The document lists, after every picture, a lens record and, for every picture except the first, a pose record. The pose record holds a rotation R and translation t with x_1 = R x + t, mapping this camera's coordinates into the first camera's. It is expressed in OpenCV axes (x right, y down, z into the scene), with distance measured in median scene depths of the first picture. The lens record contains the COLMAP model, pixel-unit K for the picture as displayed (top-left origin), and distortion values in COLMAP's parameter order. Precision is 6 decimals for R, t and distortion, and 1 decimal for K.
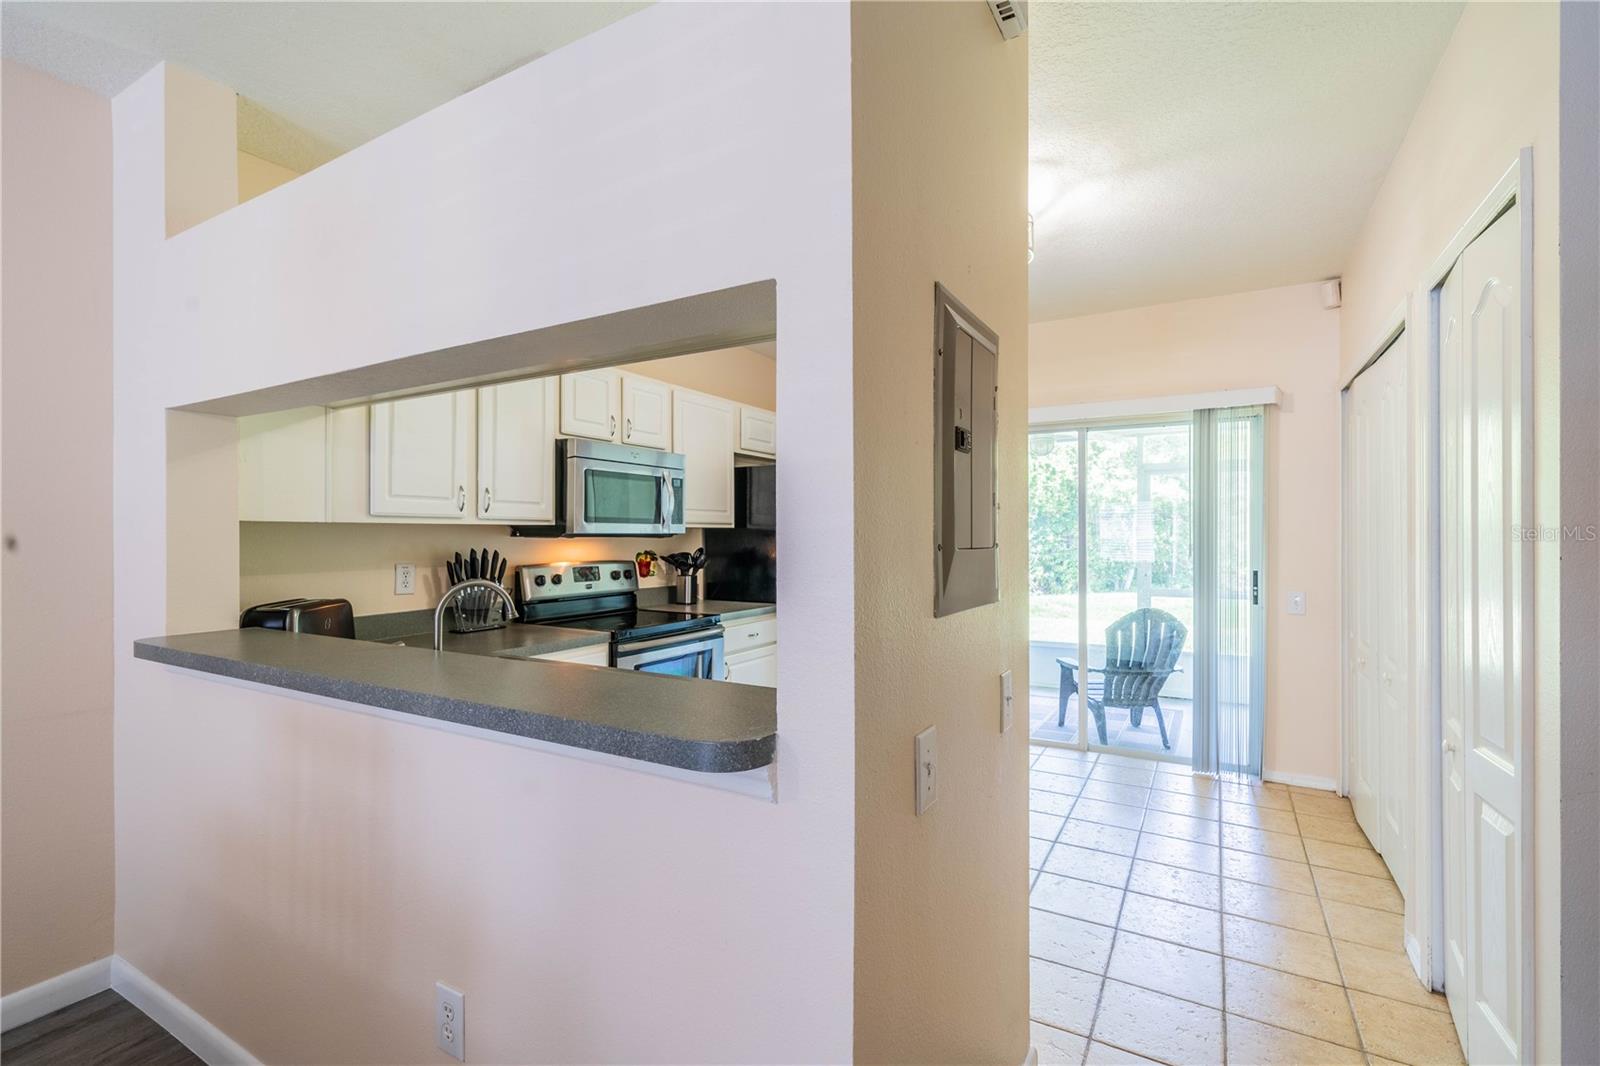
lens RADIAL K [[721.8, 0, 799.9], [0, 721.8, 533.4], [0, 0, 1]] dist [0.005099, -0.000182]
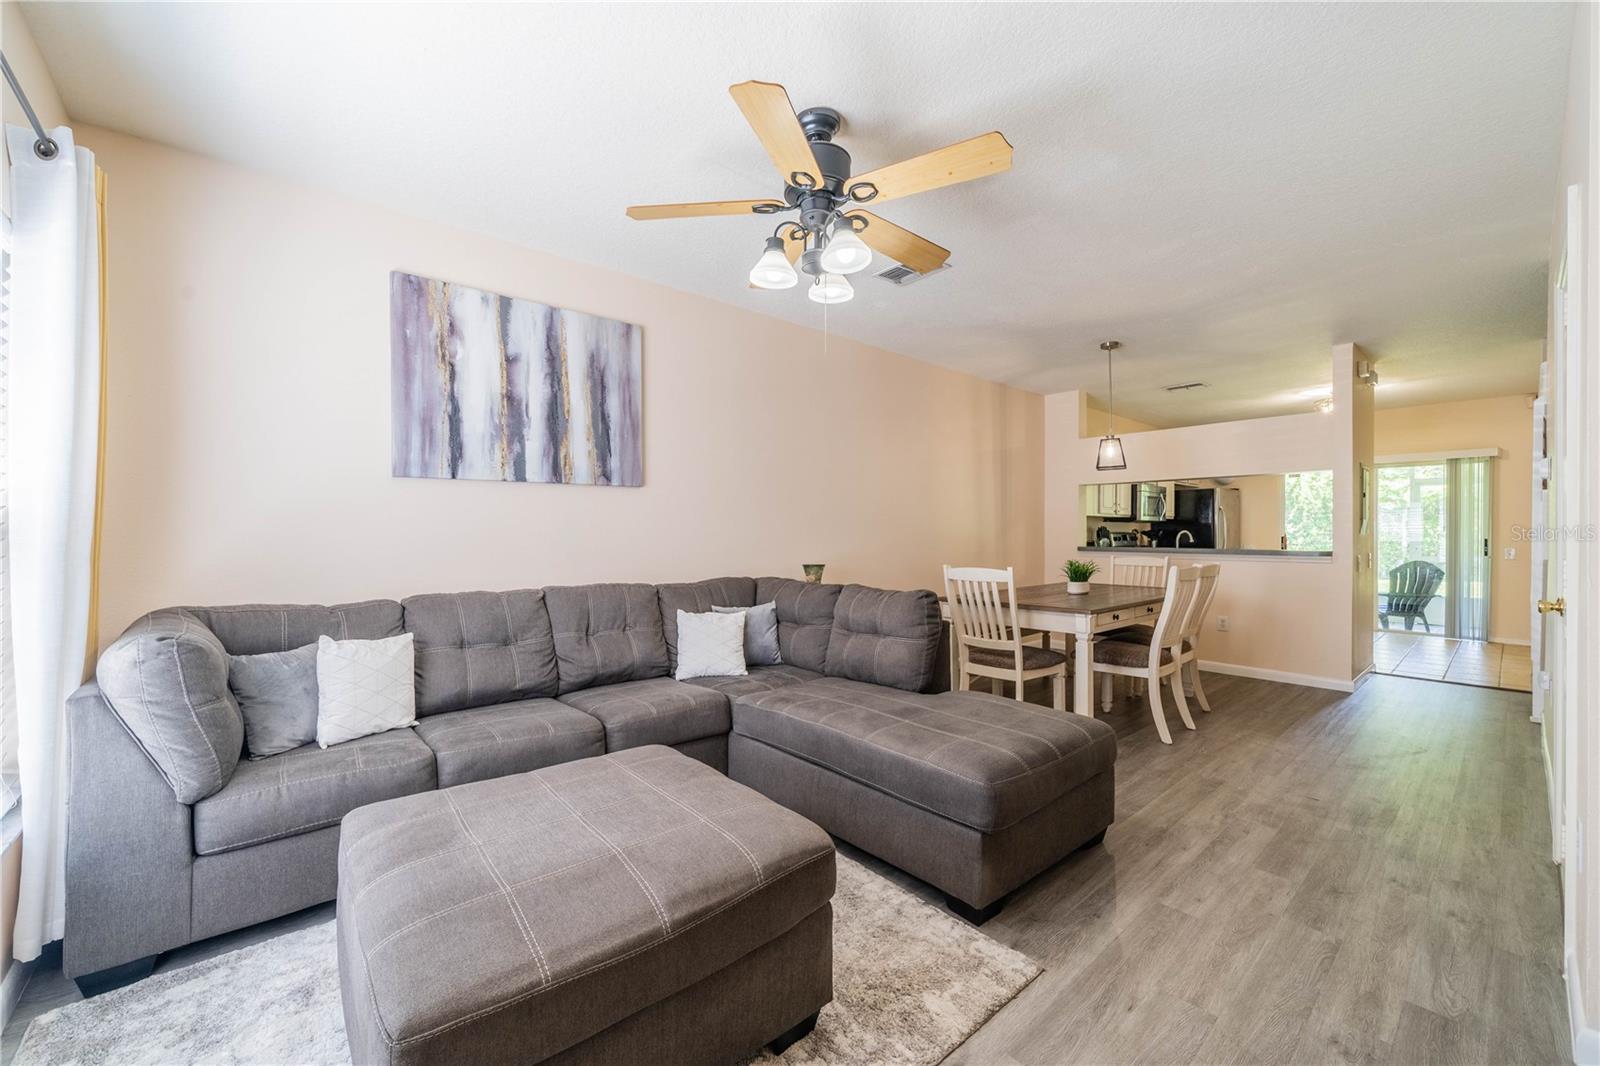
lens RADIAL K [[606.2, 0, 795.9], [0, 606.2, 531.4], [0, 0, 1]] dist [-0.012927, 0.000190]
pose [[0.935939, 0.003361, -0.352145, -0.589633], [-0.002124, 0.999990, 0.003900, 0.029594], [0.352155, -0.002902, 0.935937, -1.245959]]
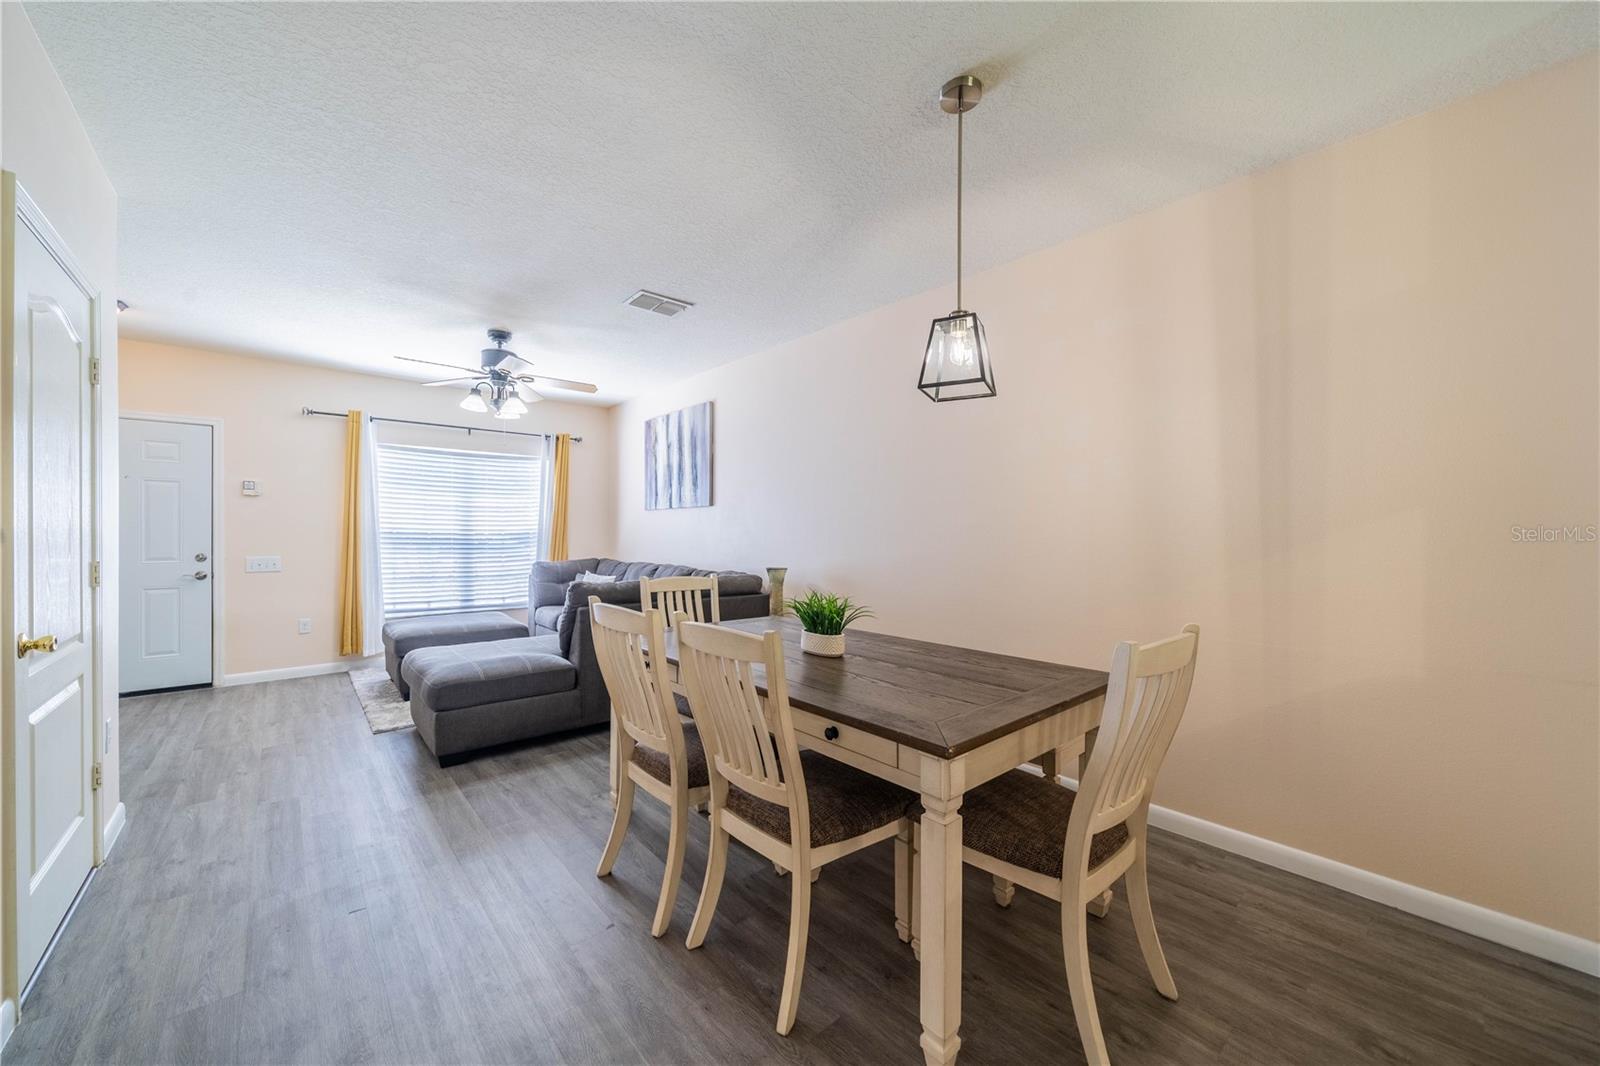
lens RADIAL K [[593.7, 0, 796.1], [0, 593.7, 532.3], [0, 0, 1]] dist [-0.006602, -0.000153]
pose [[-0.328612, 0.003834, -0.944457, 0.084716], [-0.002583, 0.999984, 0.004958, 0.018829], [0.944461, 0.004069, -0.328597, 0.146172]]
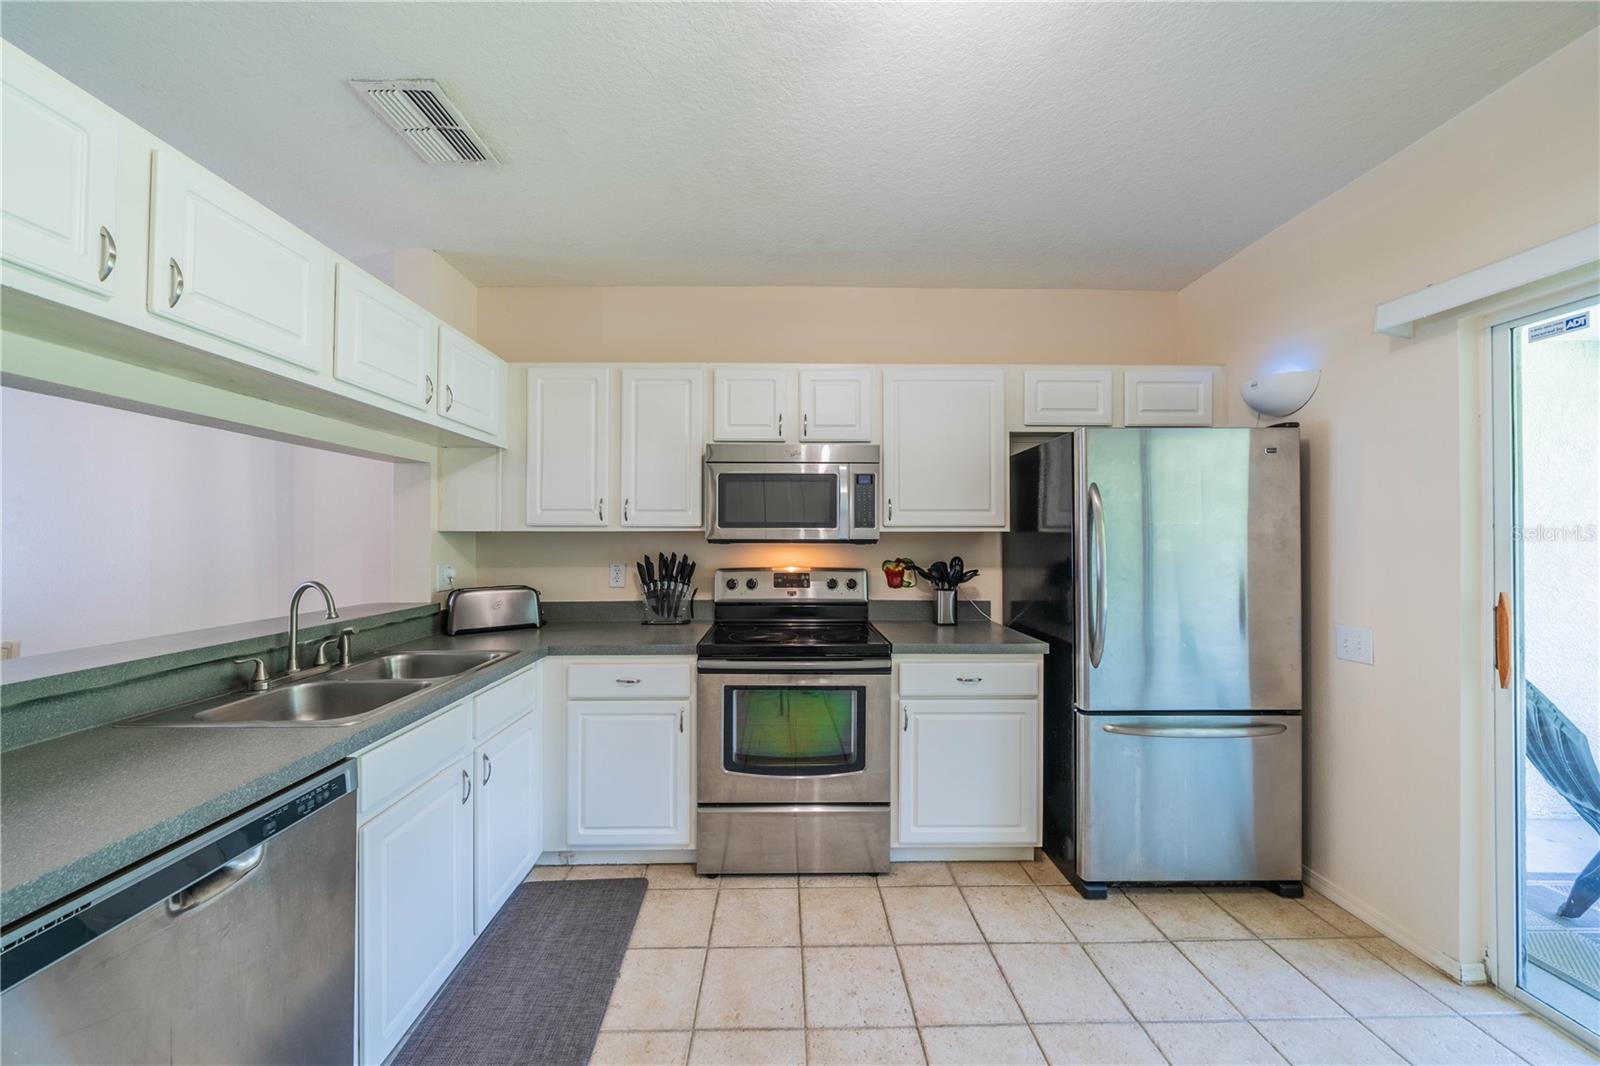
lens RADIAL K [[554.7, 0, 793.5], [0, 554.7, 533.5], [0, 0, 1]] dist [-0.007511, 0.000181]
pose [[0.509888, -0.005765, -0.860222, 0.336055], [0.000184, 0.999978, -0.006592, -0.002267], [0.860241, 0.003203, 0.509878, 0.587301]]
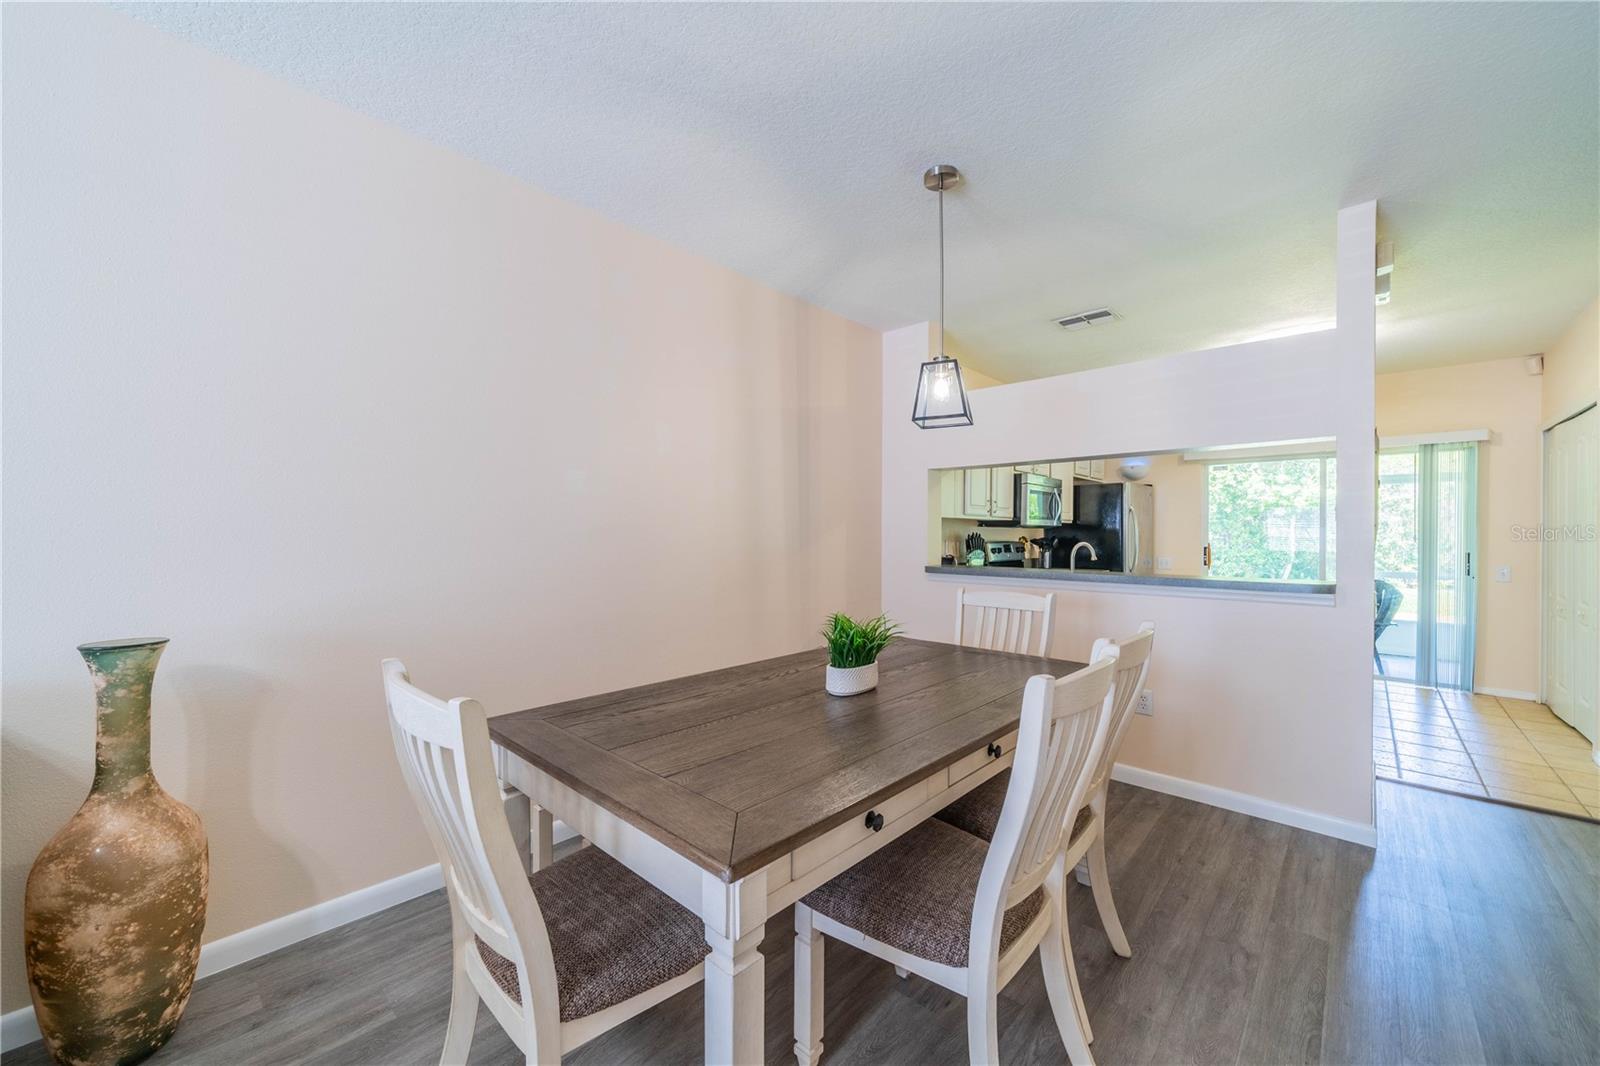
lens RADIAL K [[593.7, 0, 798.6], [0, 593.7, 532.8], [0, 0, 1]] dist [-0.006602, -0.000153]
pose [[0.970480, 0.007061, -0.241078, -0.423002], [-0.006552, 0.999974, 0.002913, 0.017320], [0.241093, -0.001248, 0.970501, -0.512640]]
